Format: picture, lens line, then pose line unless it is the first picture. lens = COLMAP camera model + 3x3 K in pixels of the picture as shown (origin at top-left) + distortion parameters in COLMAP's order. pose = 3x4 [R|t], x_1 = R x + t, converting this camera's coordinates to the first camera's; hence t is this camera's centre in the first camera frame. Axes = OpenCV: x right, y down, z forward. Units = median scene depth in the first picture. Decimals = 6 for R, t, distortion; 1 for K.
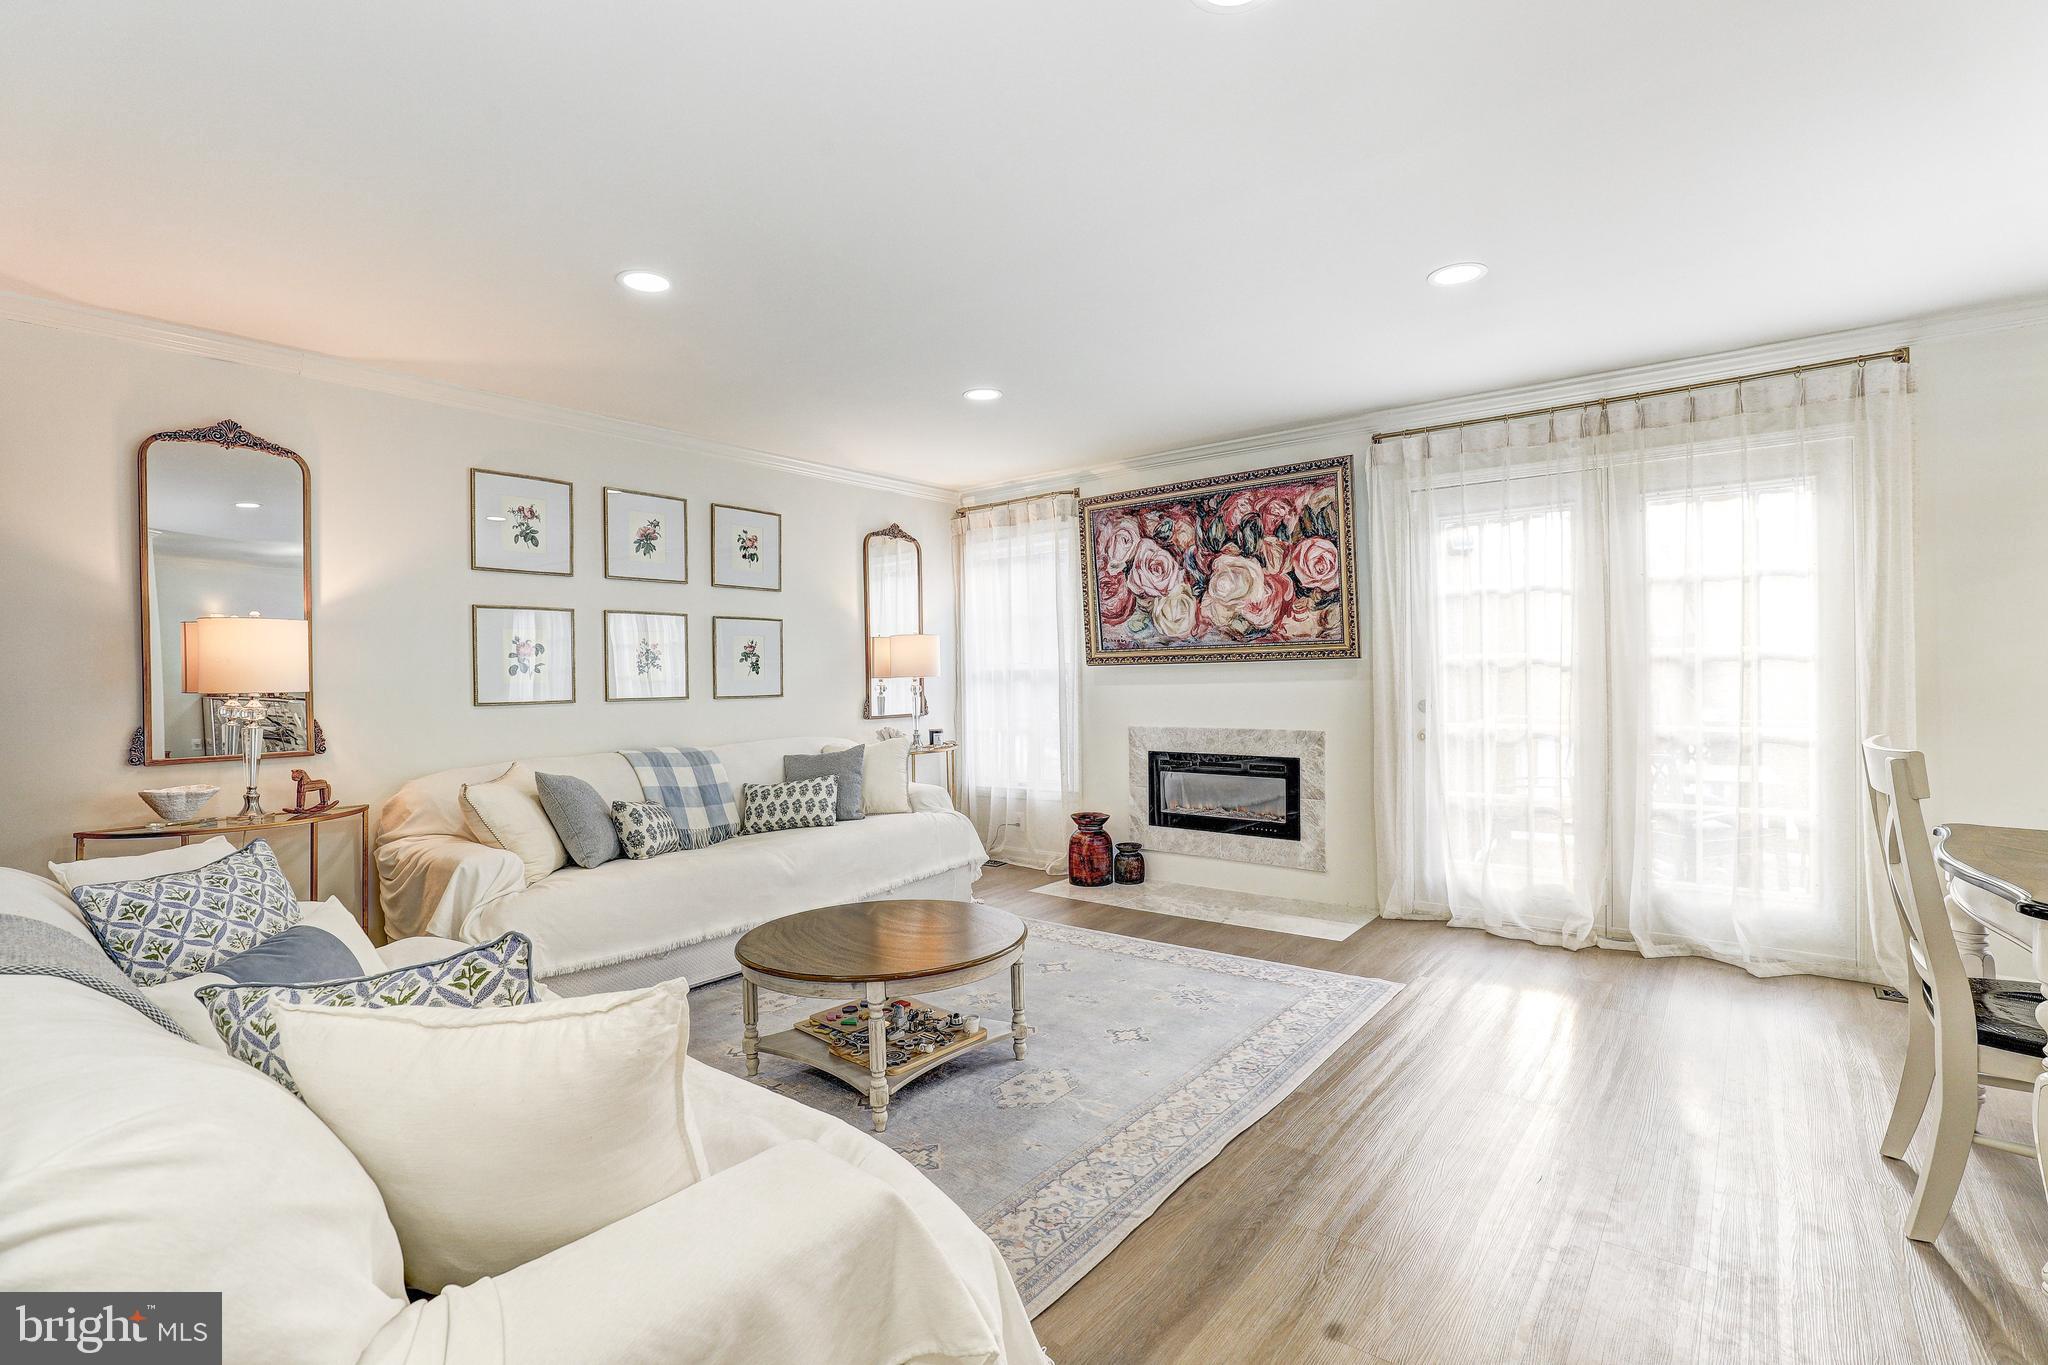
lens RADIAL K [[936.3, 0, 1030.3], [0, 936.3, 679.9], [0, 0, 1]] dist [-0.027285, 0.007591]
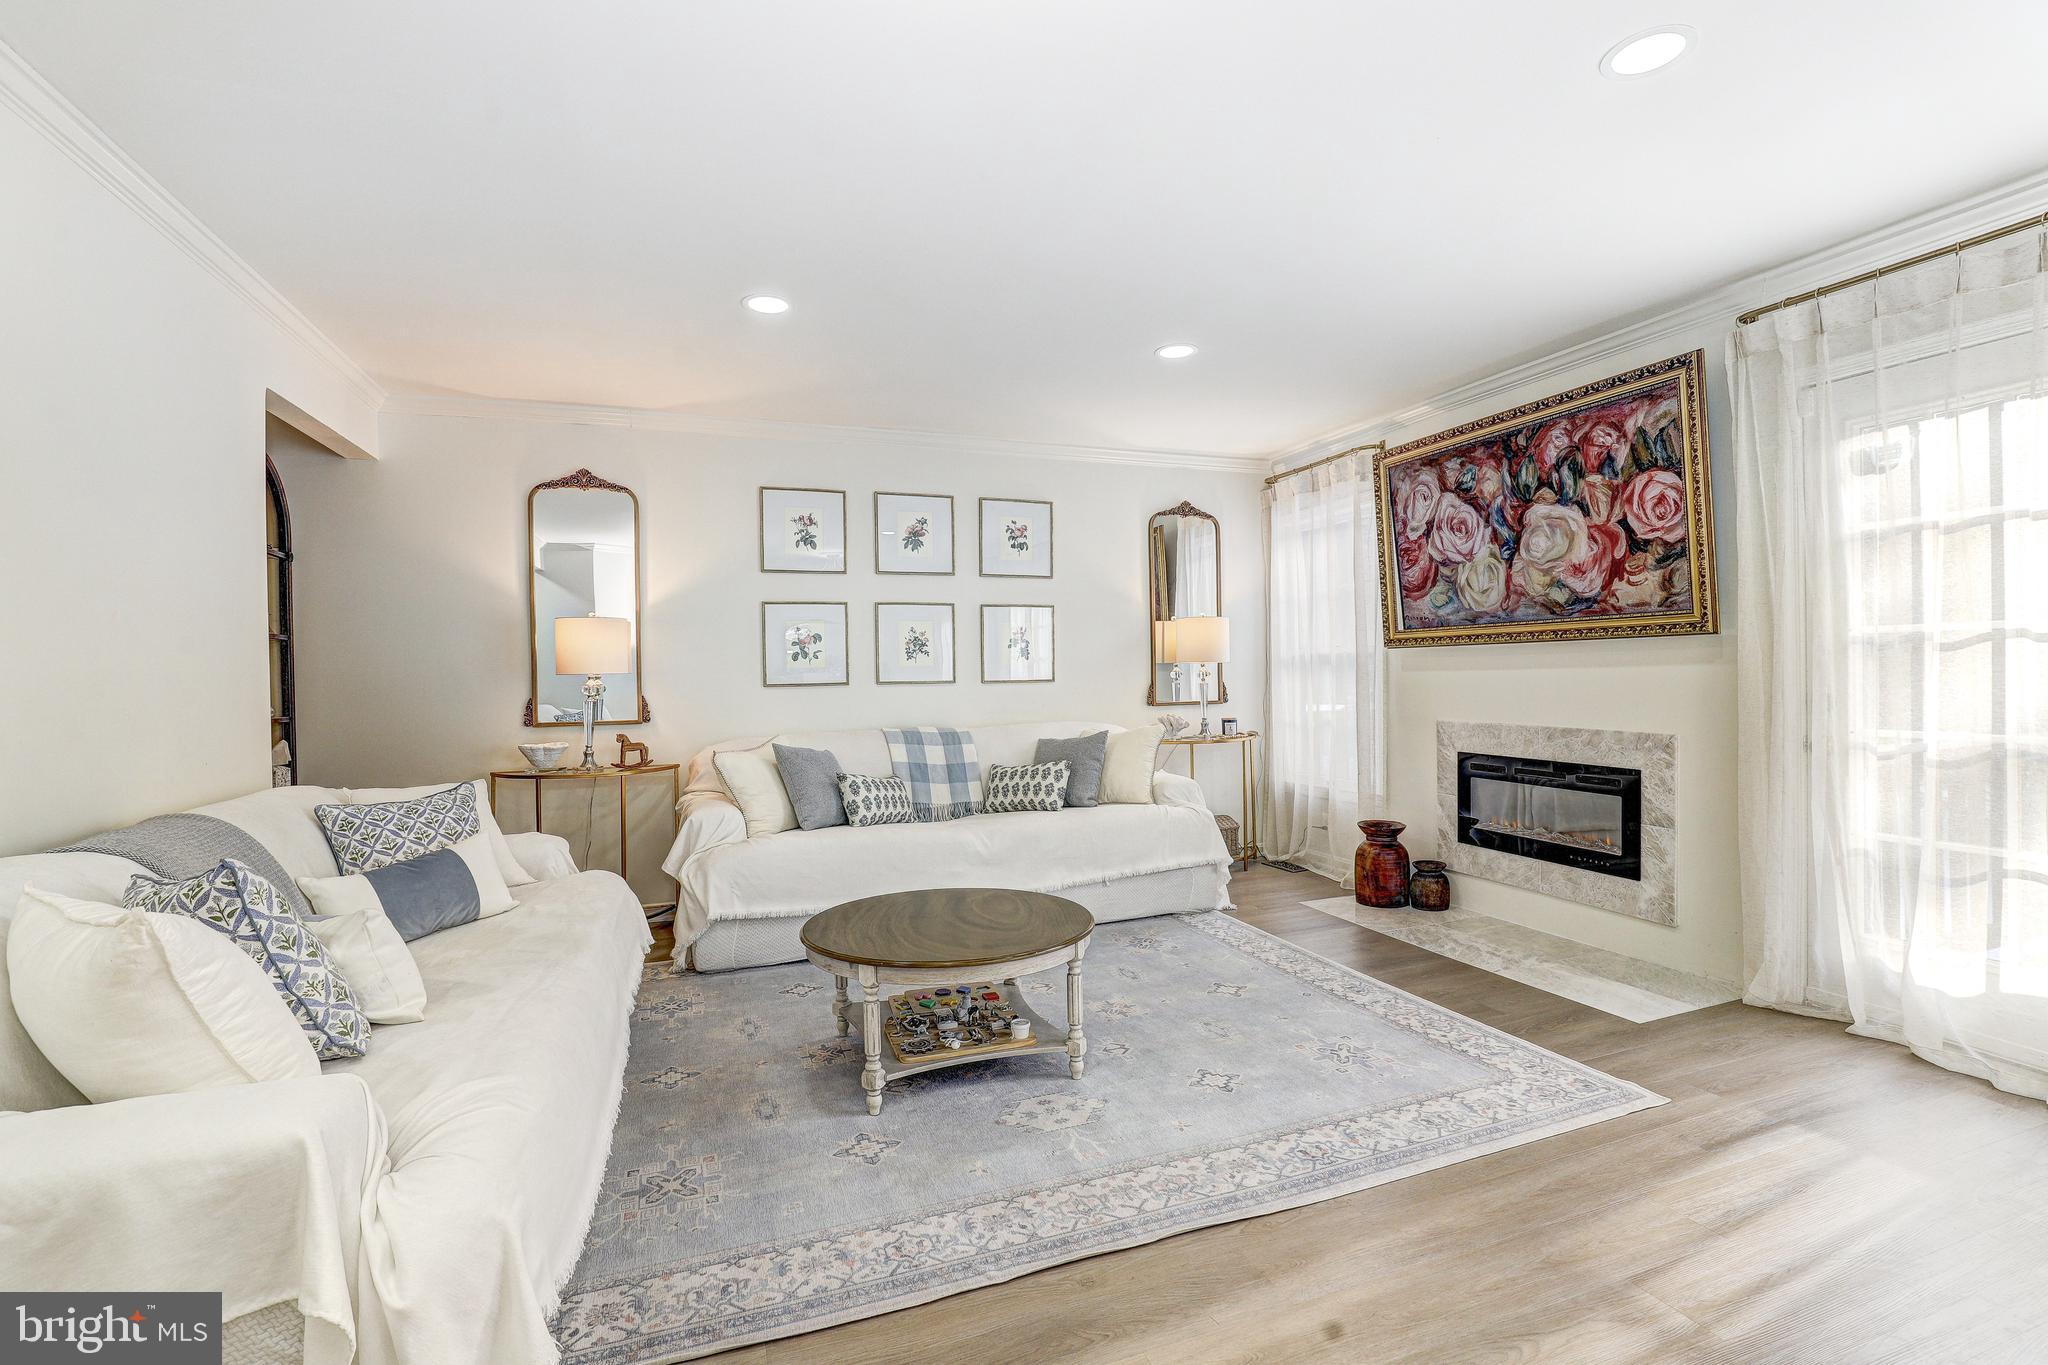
lens RADIAL K [[936.3, 0, 1030.3], [0, 936.3, 679.9], [0, 0, 1]] dist [-0.027285, 0.007591]
pose [[0.857642, 0.007520, -0.514192, 0.263775], [-0.000367, 0.999902, 0.014013, 0.002132], [0.514246, -0.011829, 0.857561, 0.125264]]
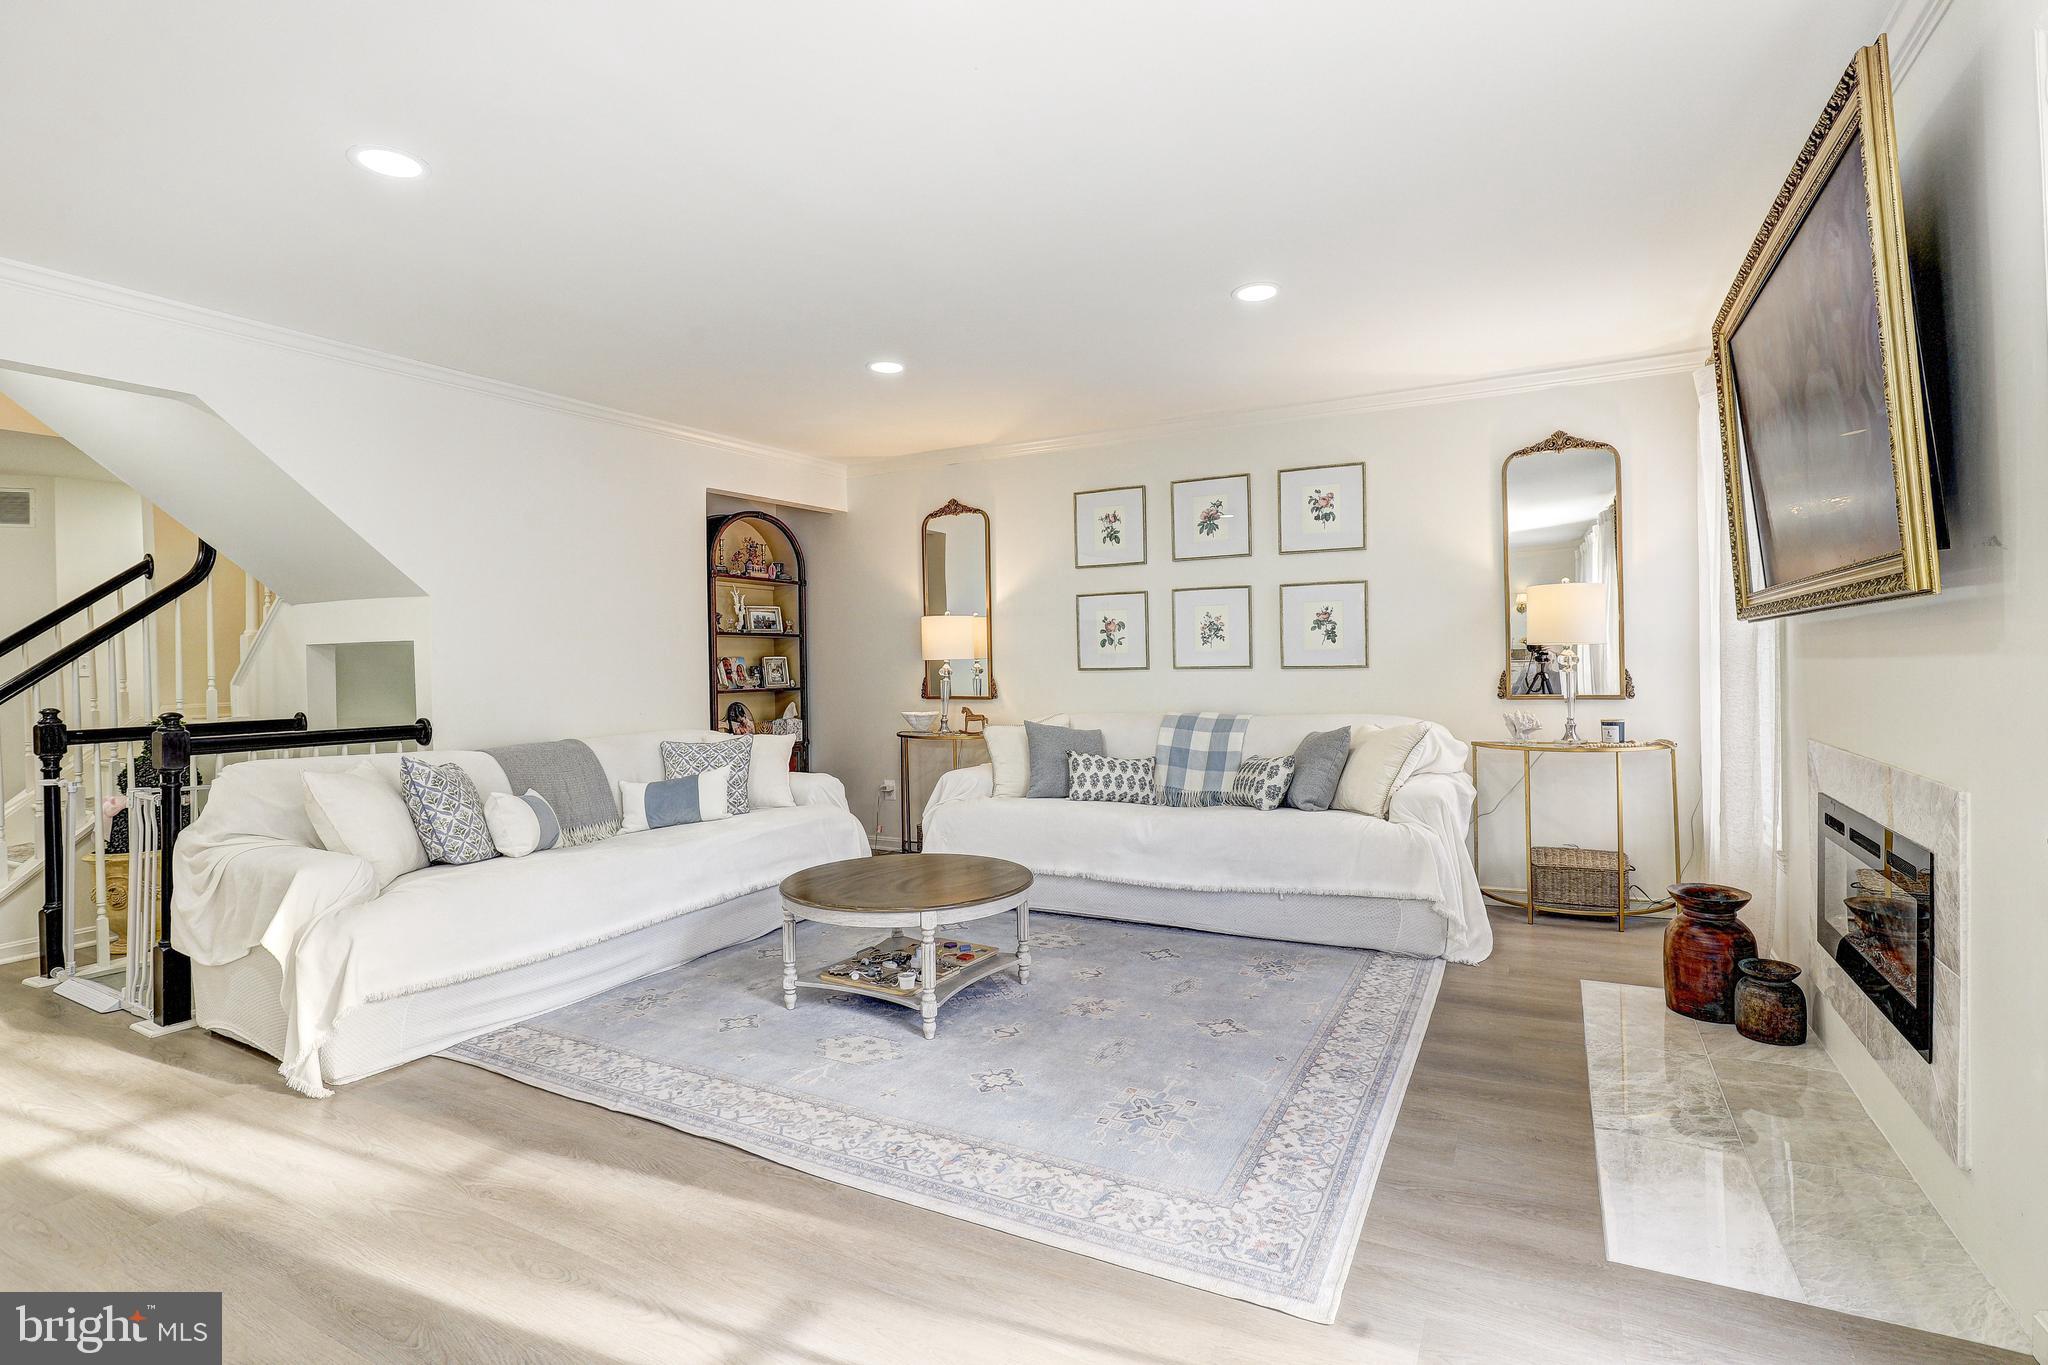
lens RADIAL K [[957.2, 0, 1050.7], [0, 957.2, 662.7], [0, 0, 1]] dist [-0.018609, 0.000106]
pose [[0.183398, 0.016590, -0.982899, 0.638779], [0.011610, 0.999751, 0.019041, -0.008178], [0.982970, -0.014903, 0.183160, 0.598977]]
